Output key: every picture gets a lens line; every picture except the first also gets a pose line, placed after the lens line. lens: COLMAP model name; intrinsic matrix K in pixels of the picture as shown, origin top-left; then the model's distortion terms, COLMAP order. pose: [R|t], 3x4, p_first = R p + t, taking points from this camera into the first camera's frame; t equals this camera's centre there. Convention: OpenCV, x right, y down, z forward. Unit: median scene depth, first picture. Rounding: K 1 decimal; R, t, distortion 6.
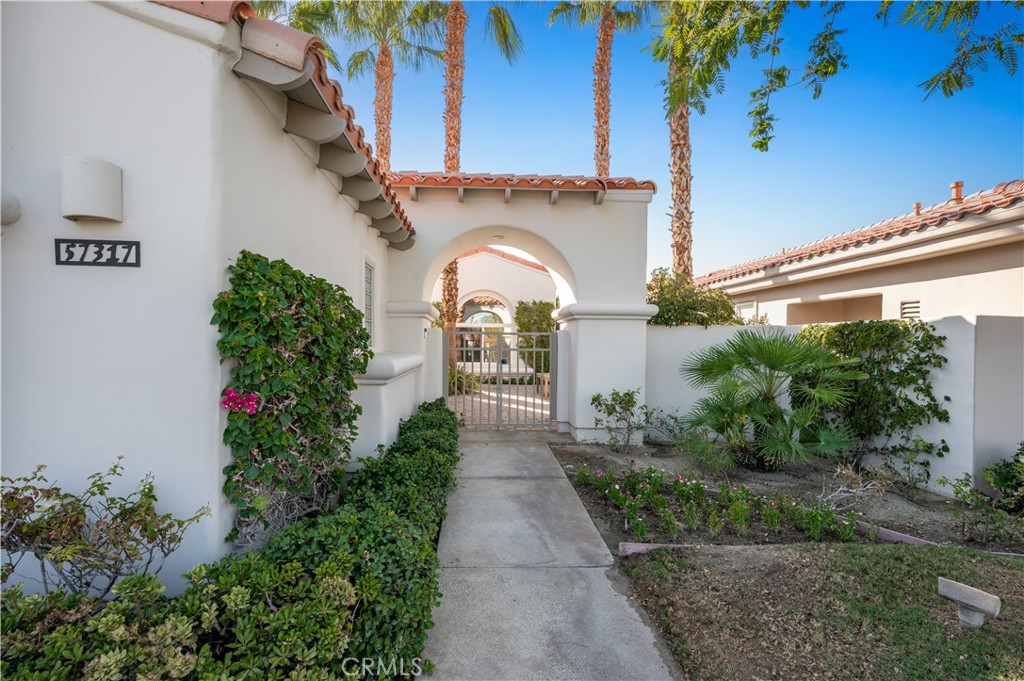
lens RADIAL K [[478.1, 0, 506.2], [0, 478.1, 335.0], [0, 0, 1]] dist [-0.004047, 0.000196]
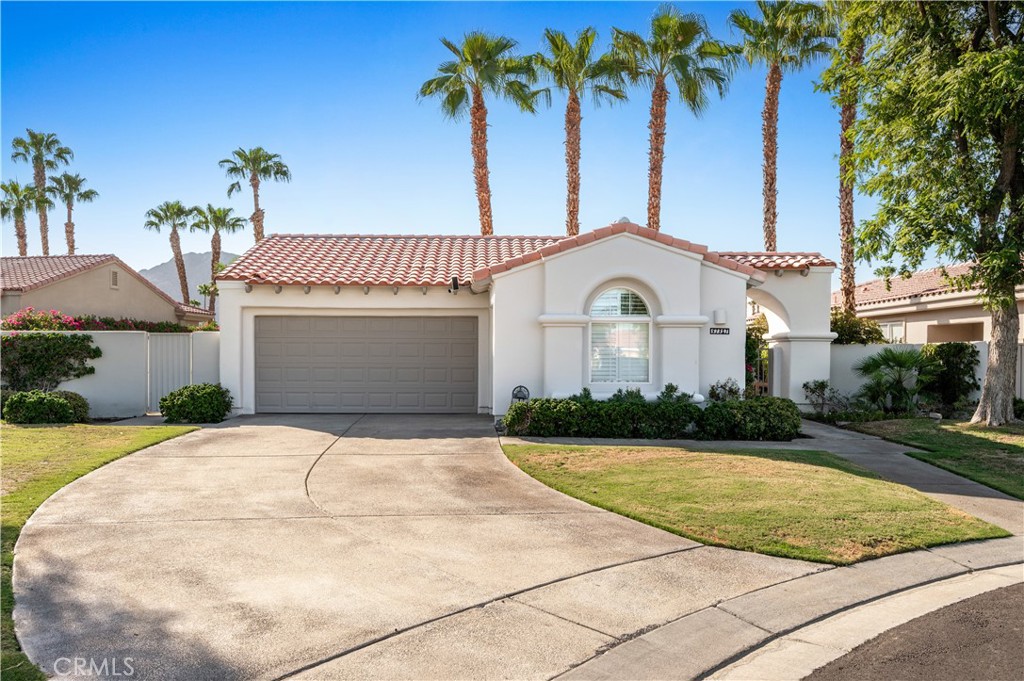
lens RADIAL K [[747.9, 0, 515.9], [0, 747.9, 350.4], [0, 0, 1]] dist [-0.004695, -0.000084]
pose [[0.999528, -0.001729, -0.030670, -0.604166], [0.001856, 0.999990, 0.004095, -0.008983], [0.030662, -0.004150, 0.999521, -1.377046]]
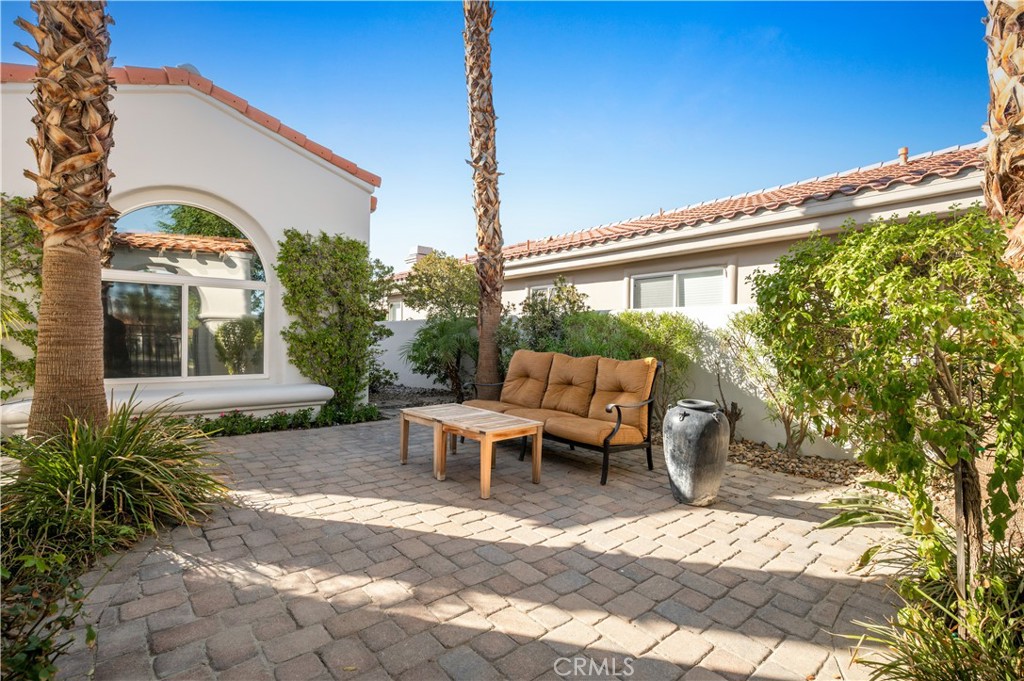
lens RADIAL K [[478.1, 0, 511.9], [0, 478.1, 340.7], [0, 0, 1]] dist [-0.004047, 0.000196]
pose [[0.804056, 0.002653, 0.594548, -0.120055], [-0.016191, 0.999717, 0.017435, 0.033551], [-0.594333, -0.023645, 0.803871, 0.977014]]
